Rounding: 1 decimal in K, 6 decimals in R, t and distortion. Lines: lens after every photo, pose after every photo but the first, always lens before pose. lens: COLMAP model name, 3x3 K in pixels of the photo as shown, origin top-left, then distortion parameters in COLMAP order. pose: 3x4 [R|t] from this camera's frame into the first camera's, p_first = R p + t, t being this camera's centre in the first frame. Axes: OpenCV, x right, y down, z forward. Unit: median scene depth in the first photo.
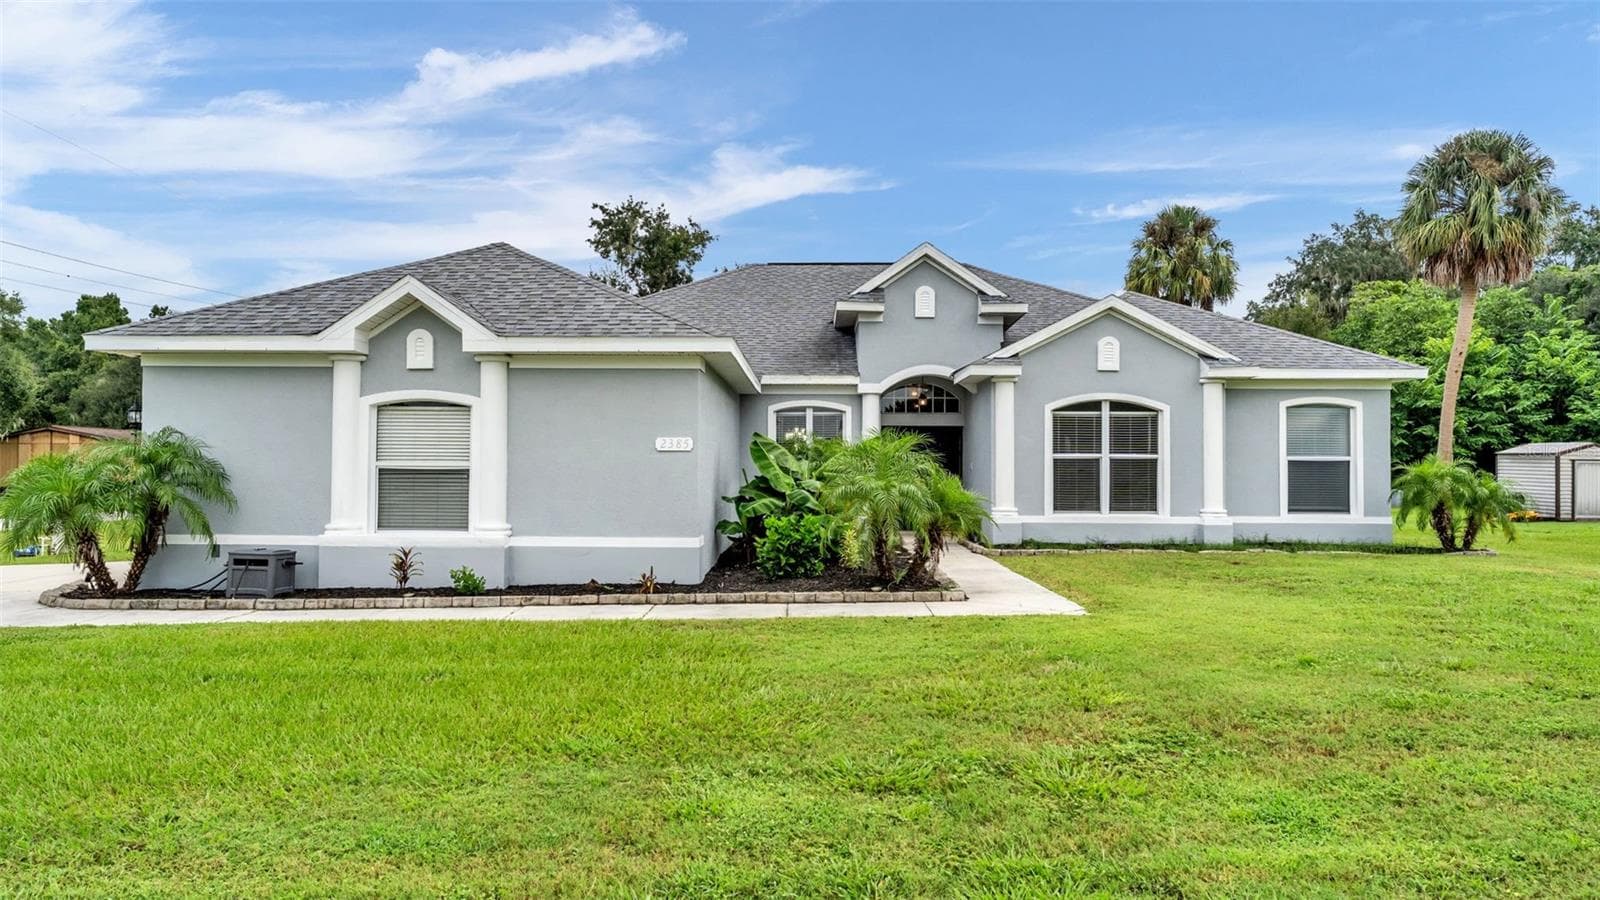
lens RADIAL K [[1080.0, 0, 803.4], [0, 1080.0, 447.3], [0, 0, 1]] dist [0.003195, -0.004204]
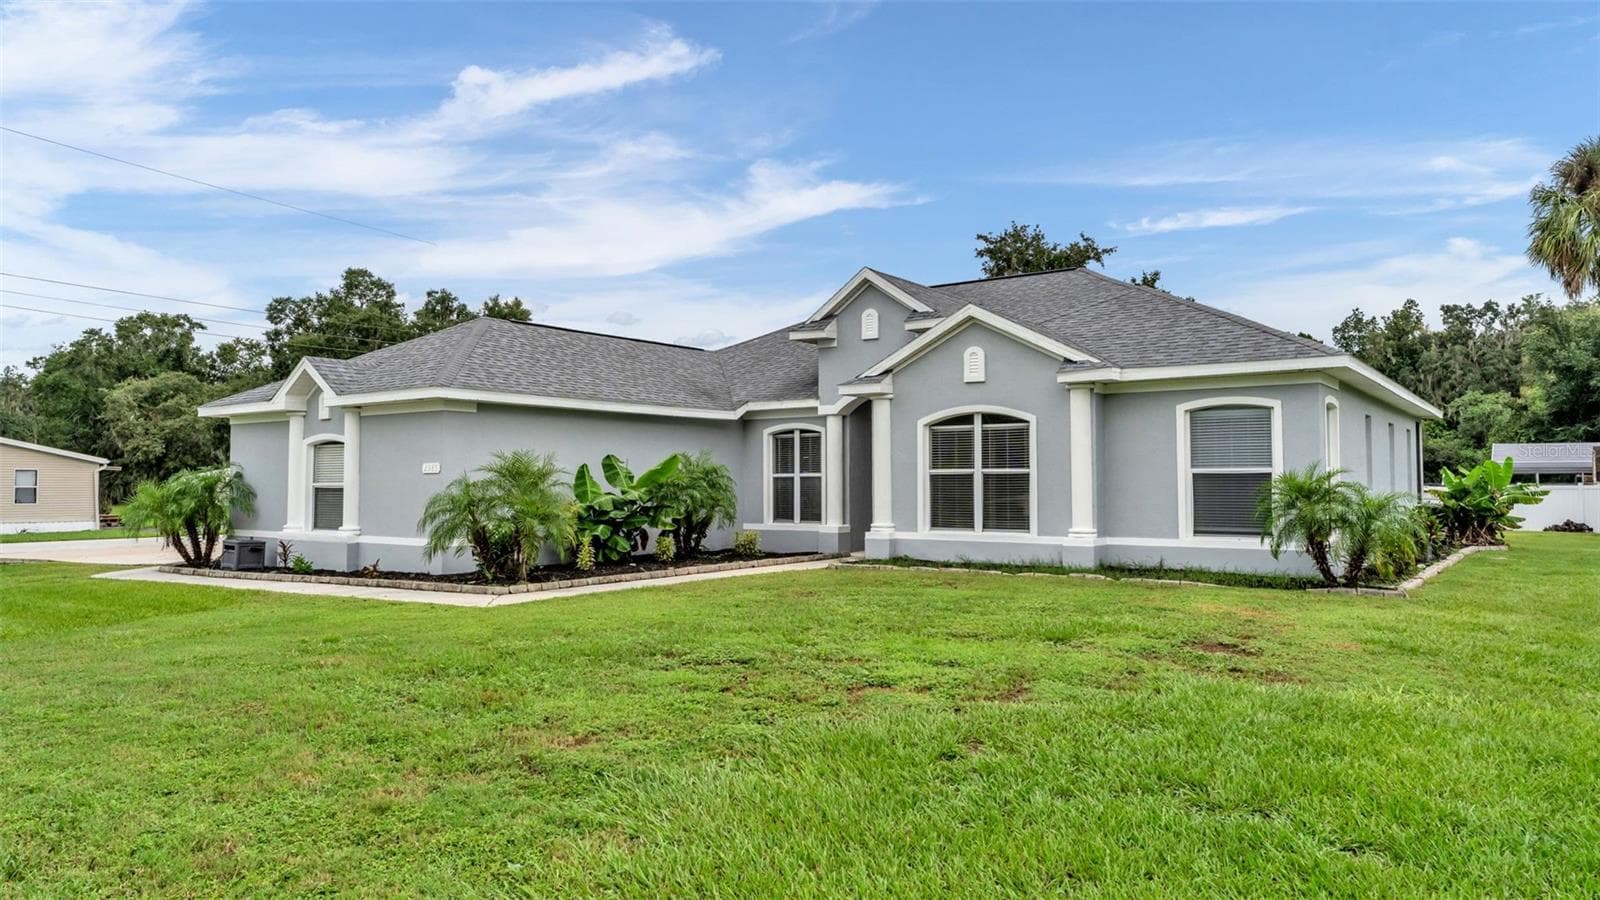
lens RADIAL K [[1080.0, 0, 803.4], [0, 1080.0, 447.3], [0, 0, 1]] dist [0.003195, -0.004204]
pose [[0.812306, -0.026447, -0.582632, 0.712674], [0.016003, 0.999606, -0.023063, 0.006505], [0.583012, 0.009411, 0.812409, 0.132902]]
